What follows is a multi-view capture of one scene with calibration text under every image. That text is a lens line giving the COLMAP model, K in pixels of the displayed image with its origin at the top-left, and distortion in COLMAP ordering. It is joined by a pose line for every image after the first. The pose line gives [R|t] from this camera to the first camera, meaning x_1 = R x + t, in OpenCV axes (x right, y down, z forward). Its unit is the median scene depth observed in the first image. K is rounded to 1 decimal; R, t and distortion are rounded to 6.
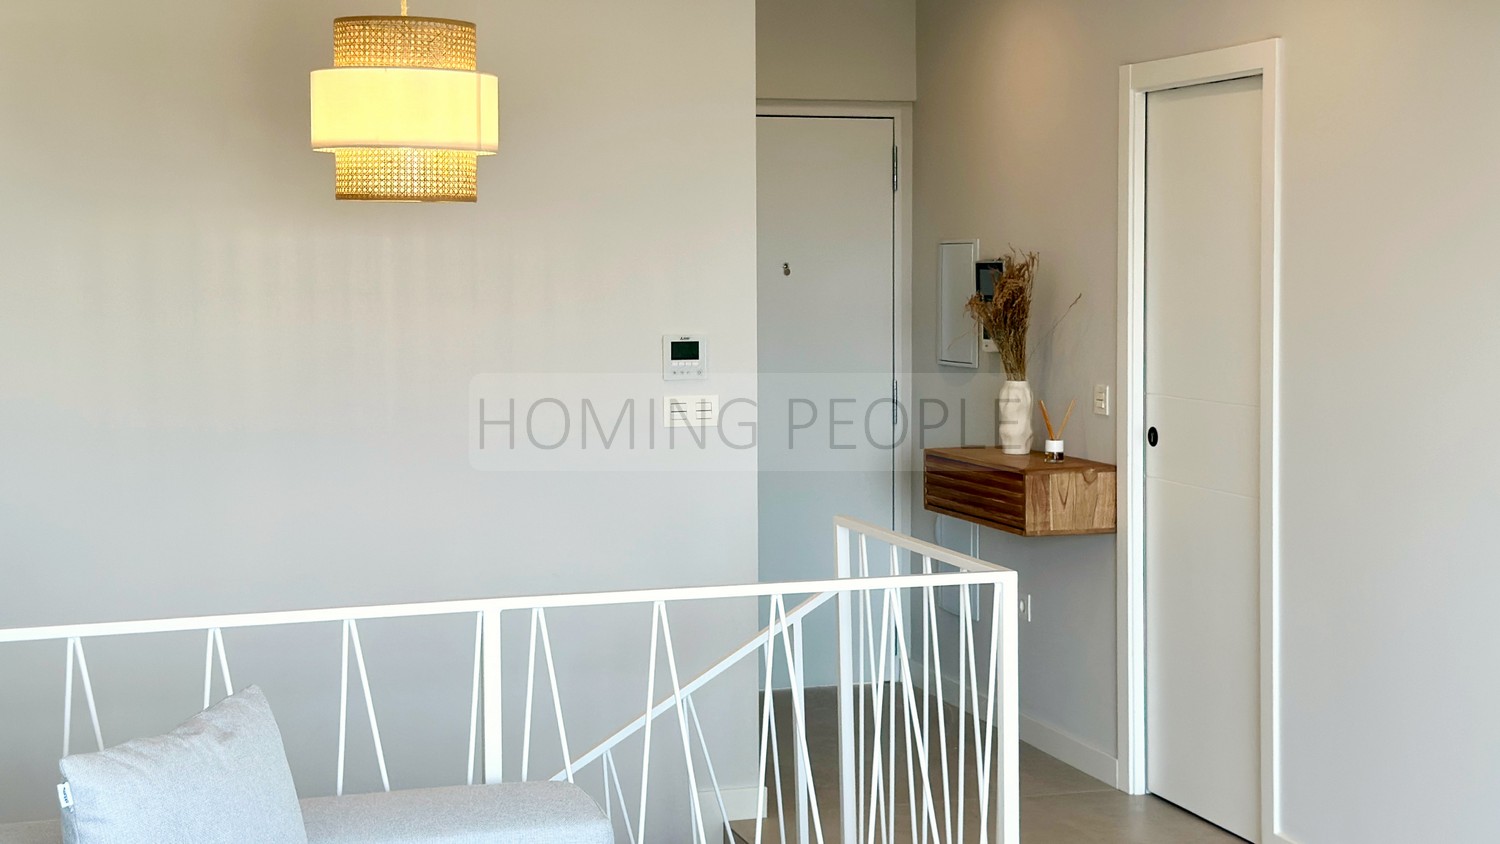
lens RADIAL K [[2118.2, 0, 750.0], [0, 2118.2, 422.0], [0, 0, 1]] dist [0.109862, -0.027349]
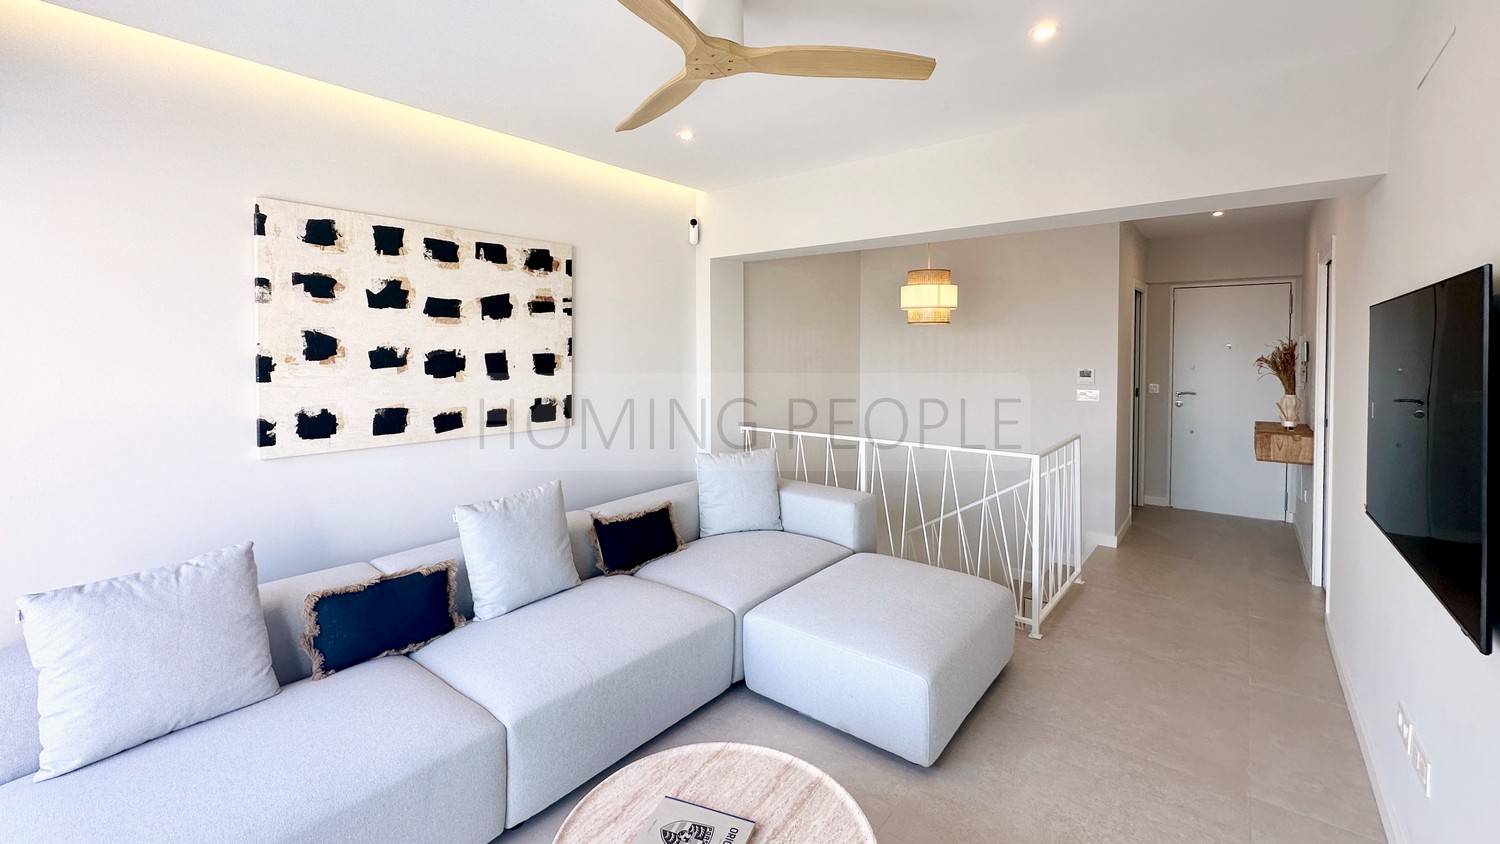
lens RADIAL K [[617.1, 0, 752.9], [0, 617.1, 367.0], [0, 0, 1]] dist [-0.002423, -0.000056]
pose [[0.571805, 0.033706, -0.819697, 0.487071], [-0.067400, 0.997708, -0.005991, -0.011006], [0.817617, 0.058673, 0.572766, 0.223423]]
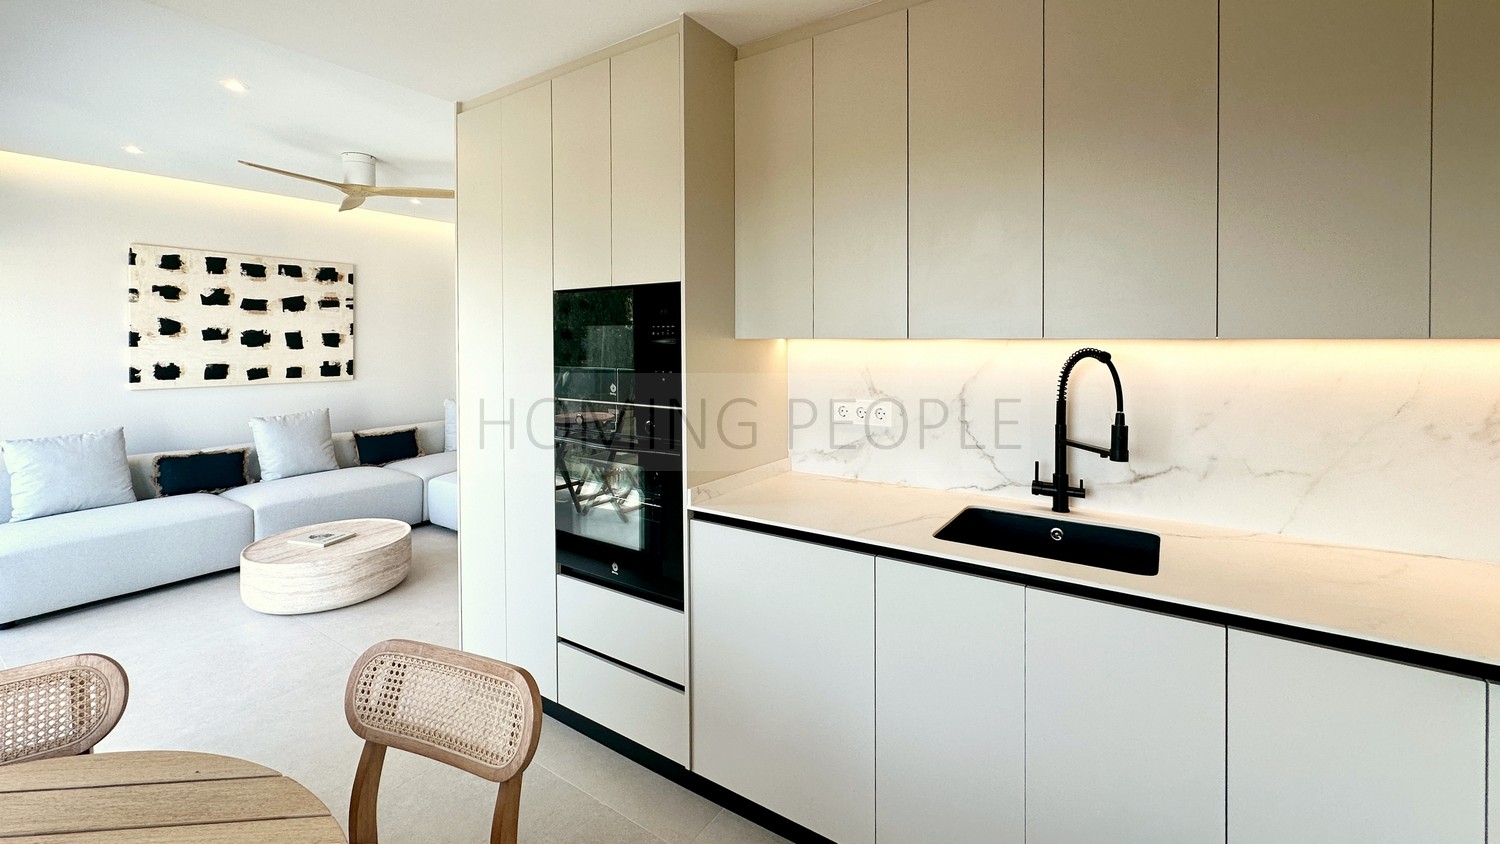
lens RADIAL K [[623.4, 0, 756.0], [0, 623.4, 348.2], [0, 0, 1]] dist [0.000270, -0.000379]
pose [[0.636621, 0.020937, -0.770892, 1.134857], [-0.064902, 0.997540, -0.026505, -0.007459], [0.768441, 0.066906, 0.636414, 0.306019]]
